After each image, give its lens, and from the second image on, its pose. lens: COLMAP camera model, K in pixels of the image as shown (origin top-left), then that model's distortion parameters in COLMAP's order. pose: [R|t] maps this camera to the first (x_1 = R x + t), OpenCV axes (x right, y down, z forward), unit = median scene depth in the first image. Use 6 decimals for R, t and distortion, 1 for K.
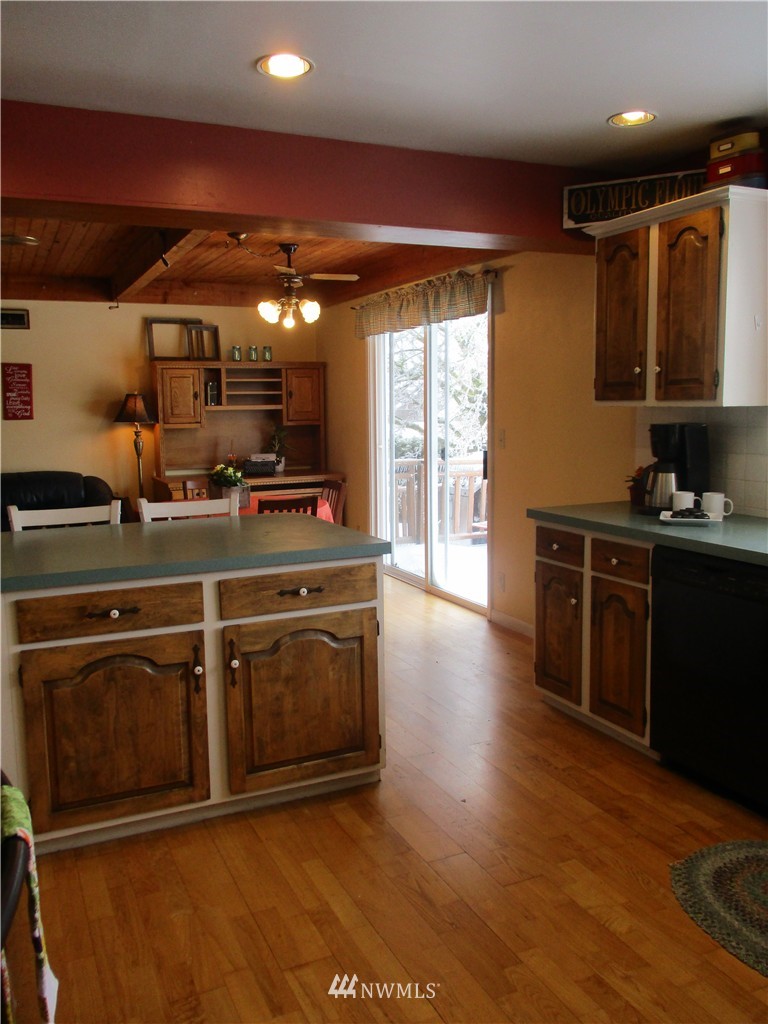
lens RADIAL K [[860.3, 0, 384.0], [0, 860.3, 512.0], [0, 0, 1]] dist [-0.011642, -0.011235]
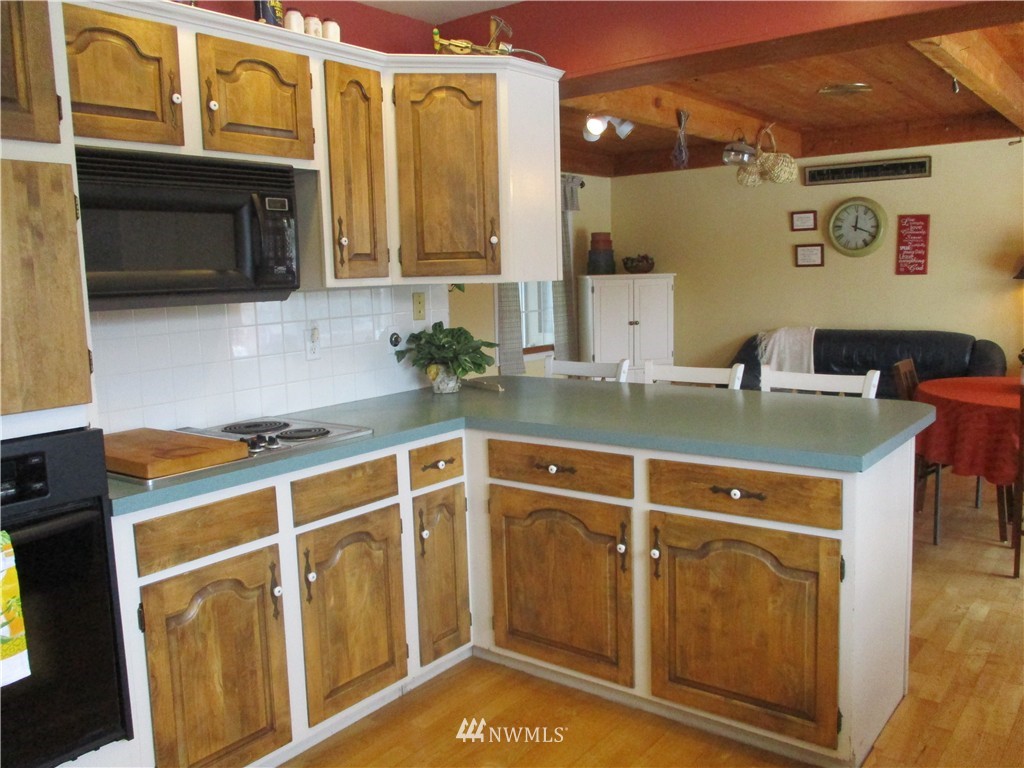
lens RADIAL K [[860.3, 0, 512.0], [0, 860.3, 384.0], [0, 0, 1]] dist [-0.011642, -0.011235]
pose [[0.462529, 0.115743, -0.879017, 0.517567], [-0.093888, 0.992262, 0.081251, -0.057729], [0.881619, 0.044948, 0.469817, 0.428829]]
